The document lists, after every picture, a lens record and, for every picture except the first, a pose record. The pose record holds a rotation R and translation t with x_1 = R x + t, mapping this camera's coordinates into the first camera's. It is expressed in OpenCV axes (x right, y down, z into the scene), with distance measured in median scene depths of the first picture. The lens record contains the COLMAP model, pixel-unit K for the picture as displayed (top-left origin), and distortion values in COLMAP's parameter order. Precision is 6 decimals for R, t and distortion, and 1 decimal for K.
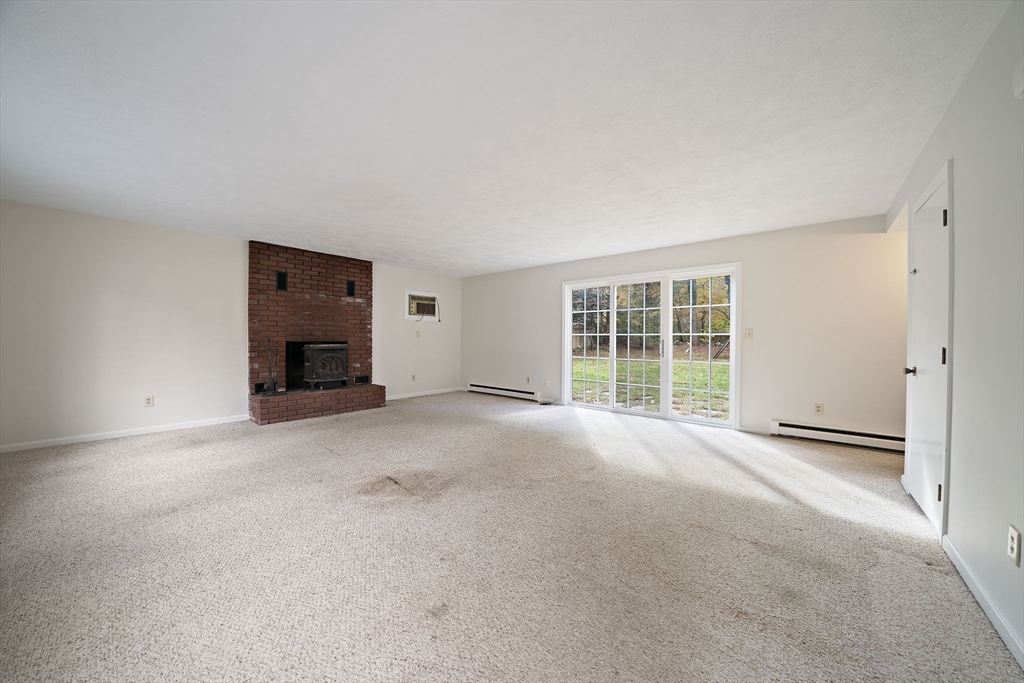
lens RADIAL K [[359.3, 0, 501.8], [0, 359.3, 338.3], [0, 0, 1]] dist [-0.022011, 0.002254]
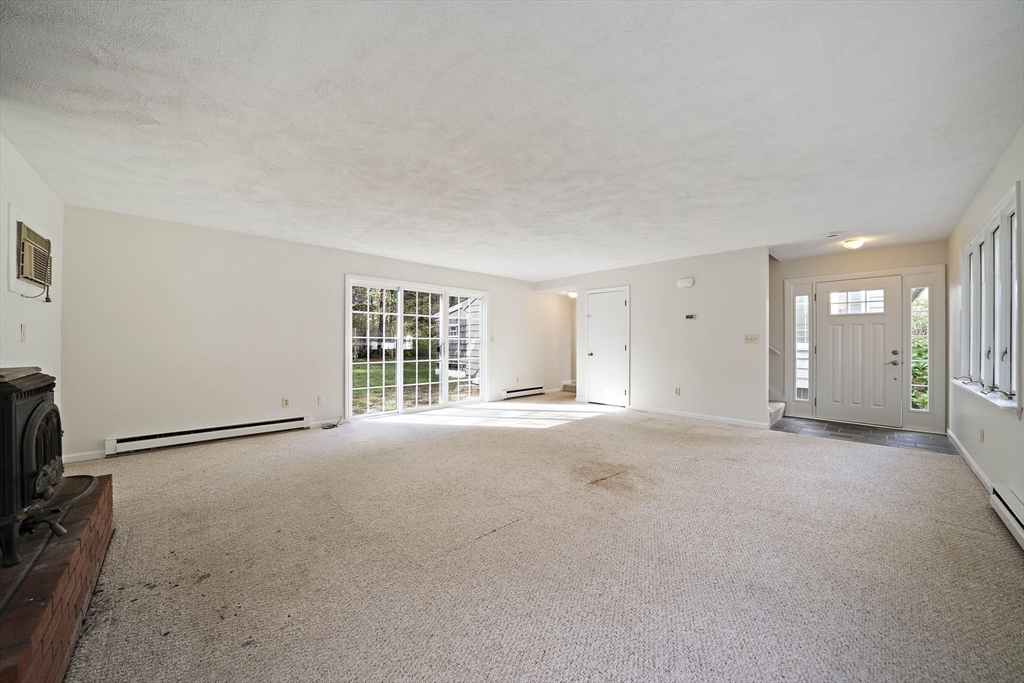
lens RADIAL K [[359.3, 0, 526.9], [0, 359.3, 343.5], [0, 0, 1]] dist [-0.022011, 0.002254]
pose [[0.068934, -0.009724, 0.997574, -1.478950], [-0.002944, 0.999946, 0.009950, -0.014465], [-0.997617, -0.003623, 0.068902, 1.237822]]
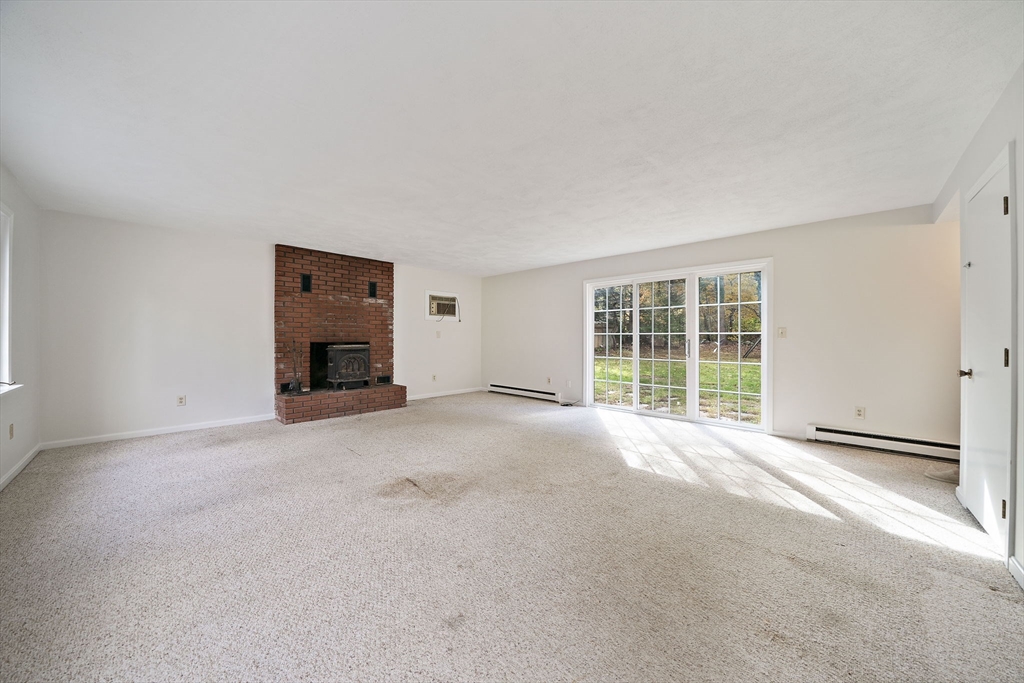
lens RADIAL K [[359.3, 0, 502.5], [0, 359.3, 335.6], [0, 0, 1]] dist [-0.022011, 0.002254]
pose [[0.998347, -0.004552, -0.057285, 0.006554], [0.004291, 0.999980, -0.004689, -0.006375], [0.057305, 0.004435, 0.998347, 0.018685]]
